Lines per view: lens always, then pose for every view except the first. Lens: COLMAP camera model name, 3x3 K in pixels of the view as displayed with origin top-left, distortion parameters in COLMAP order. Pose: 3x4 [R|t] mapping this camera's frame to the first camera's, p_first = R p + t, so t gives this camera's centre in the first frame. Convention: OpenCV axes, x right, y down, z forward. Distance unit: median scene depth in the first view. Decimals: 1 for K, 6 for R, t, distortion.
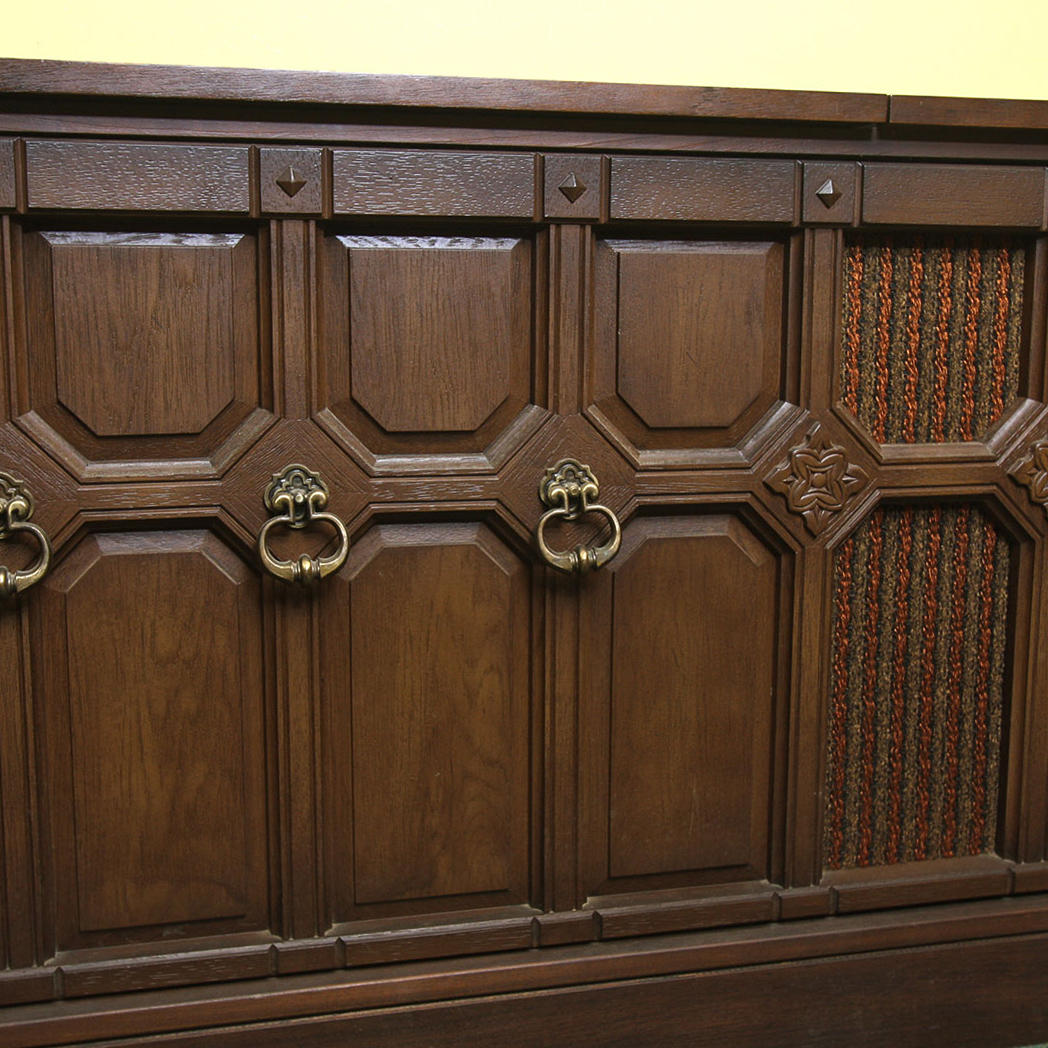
lens RADIAL K [[1461.7, 0, 513.0], [0, 1461.7, 543.5], [0, 0, 1]] dist [-0.018966, 0.096417]
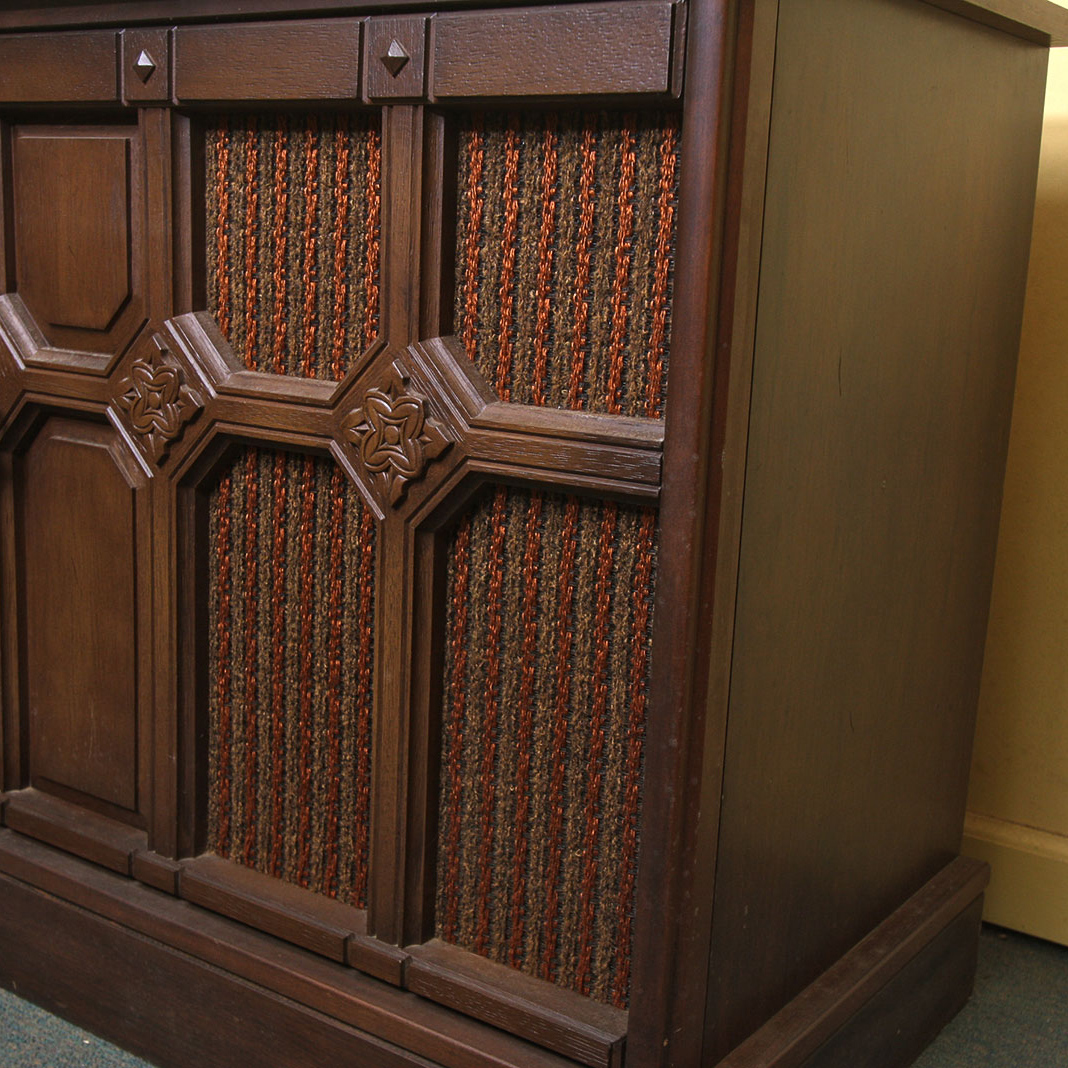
lens RADIAL K [[1489.5, 0, 522.8], [0, 1489.5, 553.8], [0, 0, 1]] dist [-0.018966, 0.096417]
pose [[0.653864, 0.188143, -0.732846, 1.009656], [-0.158734, 0.981145, 0.110262, -0.085255], [0.739774, 0.044232, 0.671401, 0.558884]]
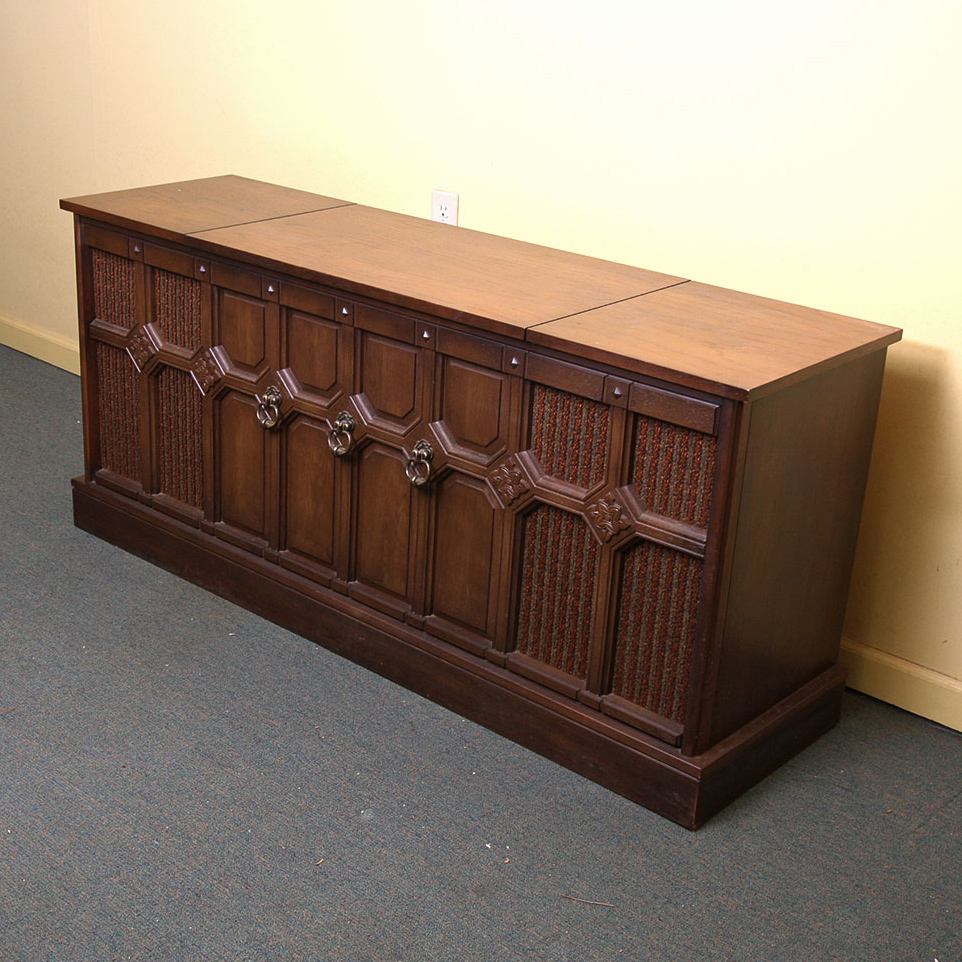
lens RADIAL K [[1457.3, 0, 444.7], [0, 1457.3, 482.1], [0, 0, 1]] dist [0.010564, 0.098704]
pose [[0.563855, 0.331240, -0.756537, 1.809551], [-0.169941, 0.942976, 0.286211, -0.653314], [0.808201, -0.032815, 0.587992, -0.381398]]
